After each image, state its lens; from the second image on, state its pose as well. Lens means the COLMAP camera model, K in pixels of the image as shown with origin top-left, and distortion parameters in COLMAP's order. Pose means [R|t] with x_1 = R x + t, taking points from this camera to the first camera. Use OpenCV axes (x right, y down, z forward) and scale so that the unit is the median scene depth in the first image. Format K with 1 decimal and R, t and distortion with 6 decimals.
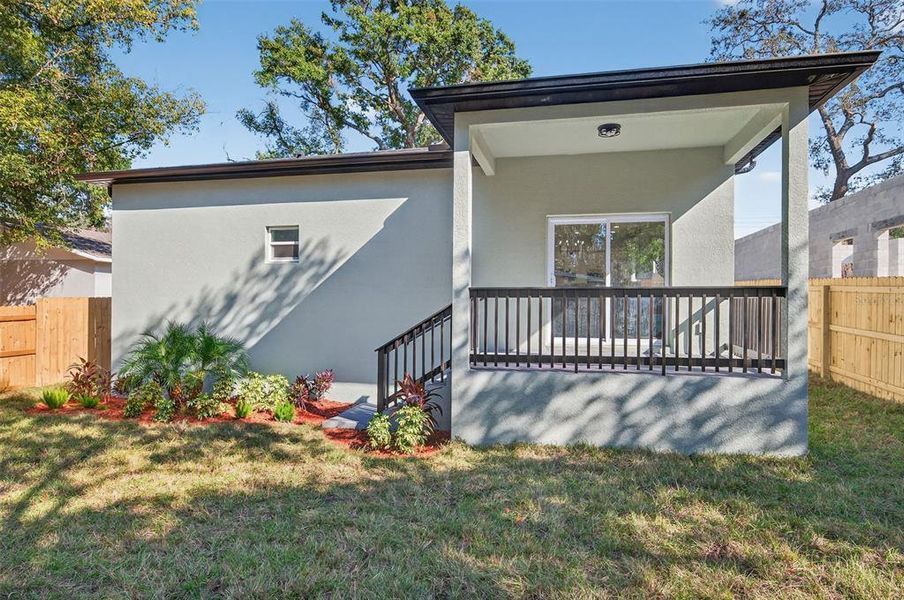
lens RADIAL K [[486.8, 0, 451.7], [0, 486.8, 296.2], [0, 0, 1]] dist [0.012311, -0.000106]
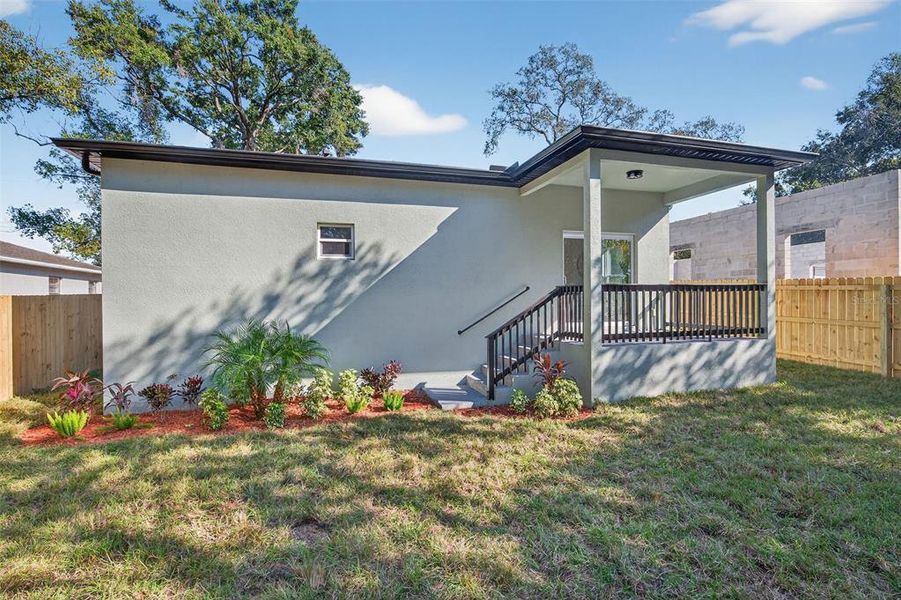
lens RADIAL K [[417.7, 0, 451.9], [0, 417.7, 298.2], [0, 0, 1]] dist [0.003841, -0.000368]
pose [[0.888556, -0.016907, 0.458456, -0.608272], [0.014428, 0.999856, 0.008909, 0.000880], [-0.458541, -0.001301, 0.888672, 0.134738]]
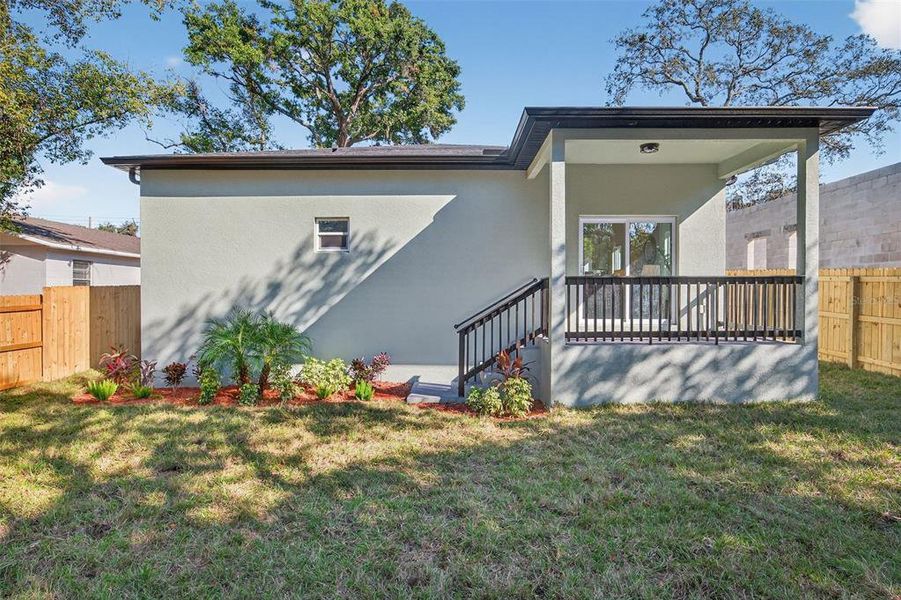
lens RADIAL K [[477.5, 0, 449.2], [0, 477.5, 287.0], [0, 0, 1]] dist [0.021227, 0.000116]
pose [[0.980598, -0.003882, 0.195991, -0.342348], [0.003231, 0.999988, 0.003638, 0.002235], [-0.196002, -0.002934, 0.980599, -0.068392]]
